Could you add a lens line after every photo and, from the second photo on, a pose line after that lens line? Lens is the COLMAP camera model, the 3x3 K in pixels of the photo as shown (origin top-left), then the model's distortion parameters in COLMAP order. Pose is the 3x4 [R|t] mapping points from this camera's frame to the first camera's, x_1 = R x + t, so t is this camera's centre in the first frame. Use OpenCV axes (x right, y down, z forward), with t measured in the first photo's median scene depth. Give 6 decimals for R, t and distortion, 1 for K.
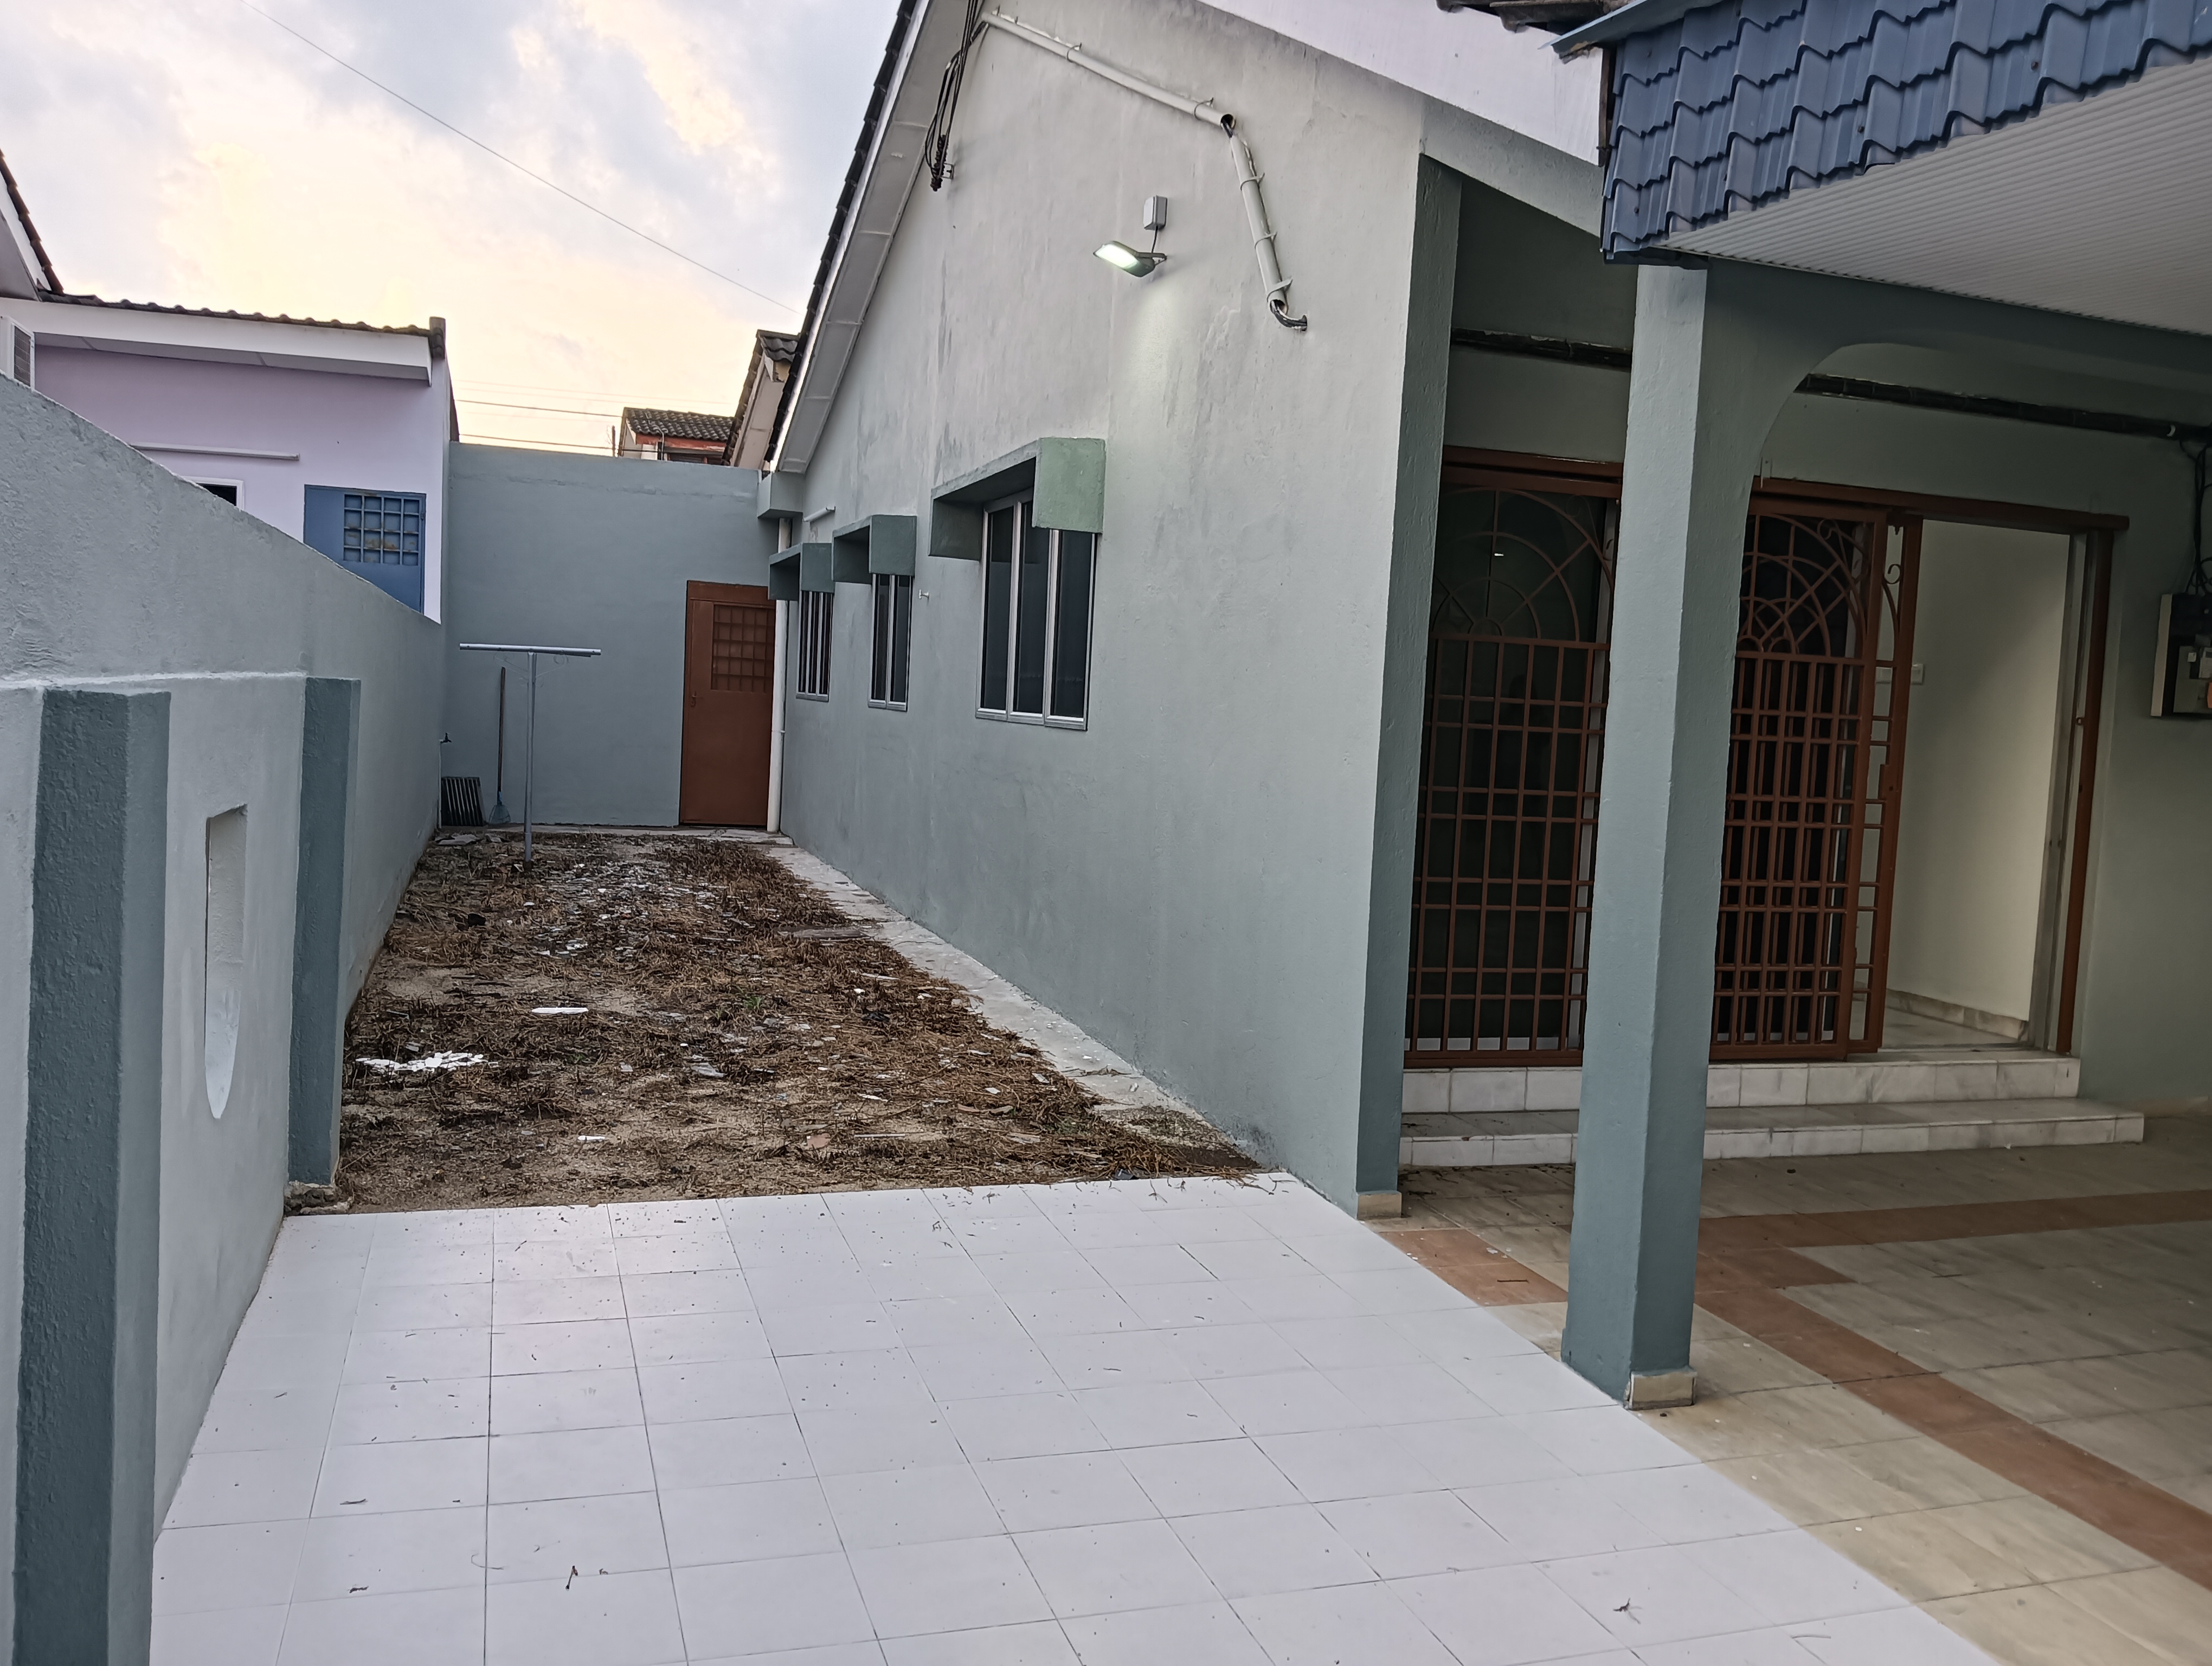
lens RADIAL K [[1734.6, 0, 1103.1], [0, 1734.6, 837.5], [0, 0, 1]] dist [0.052860, -0.075618]
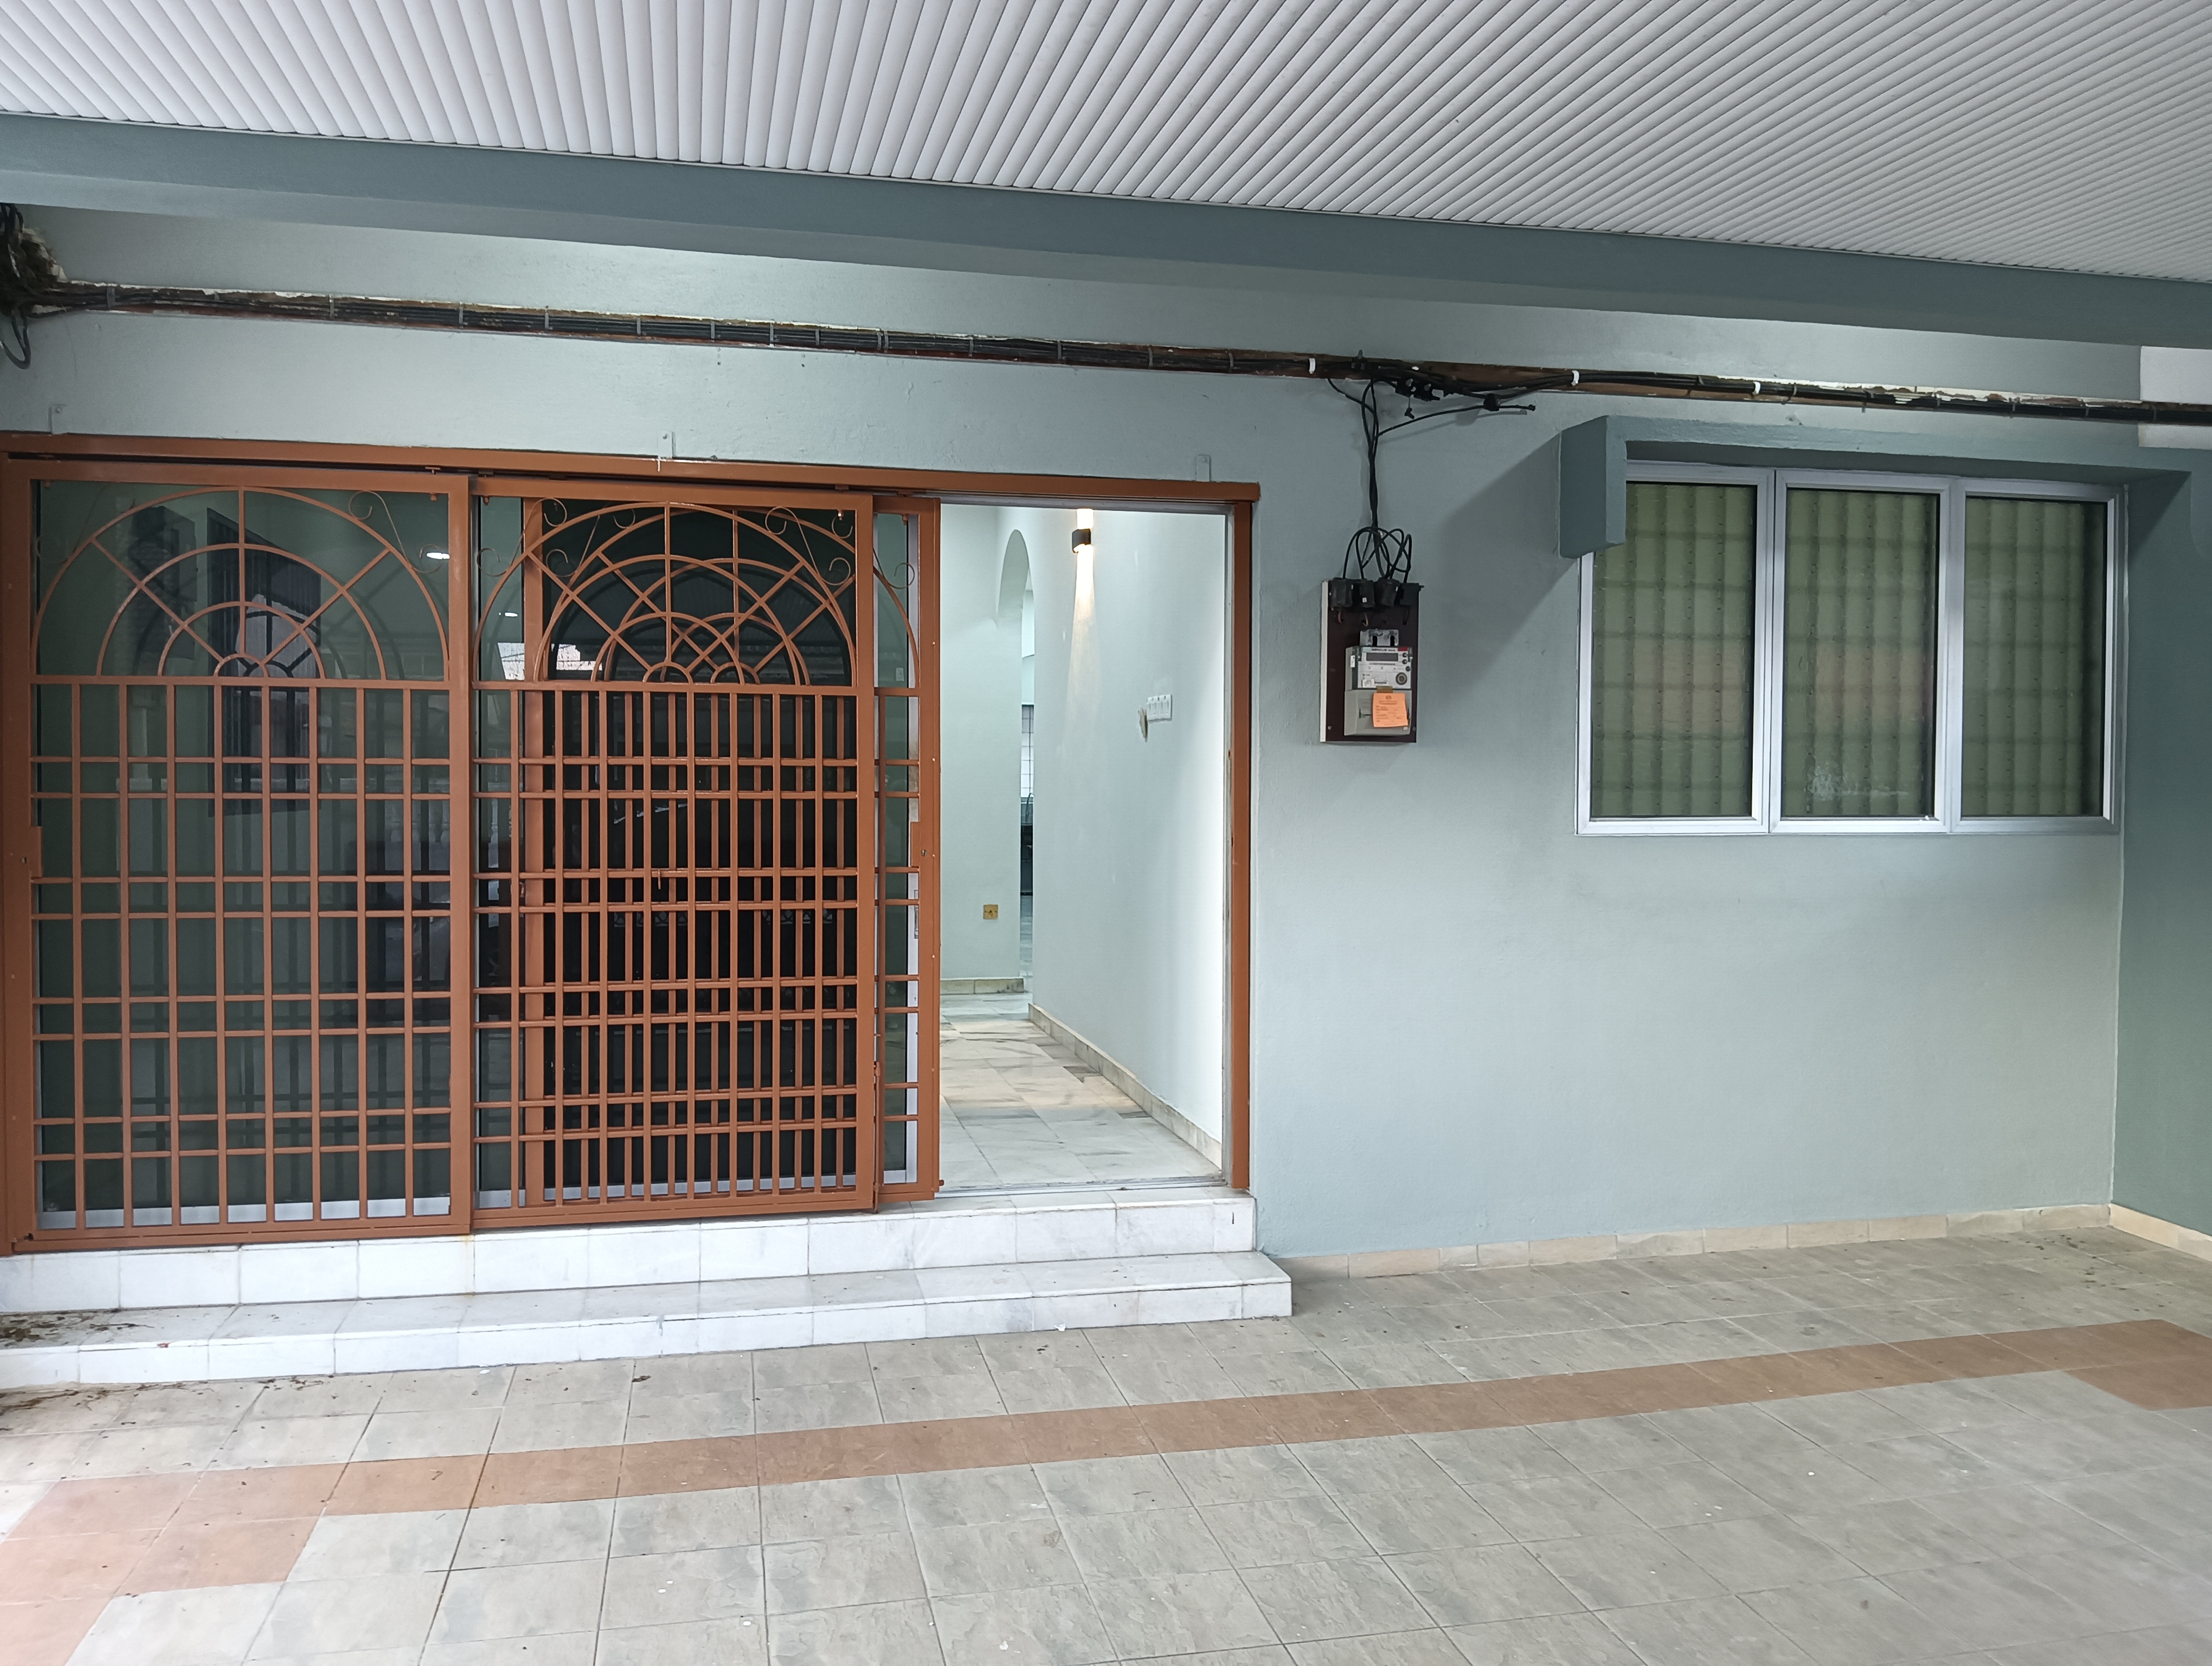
lens RADIAL K [[1734.6, 0, 1085.8], [0, 1734.6, 841.2], [0, 0, 1]] dist [0.052860, -0.075618]
pose [[0.991155, -0.044772, -0.124932, 0.638219], [0.038281, 0.997813, -0.053881, 0.010905], [0.127071, 0.048622, 0.990701, 0.264783]]
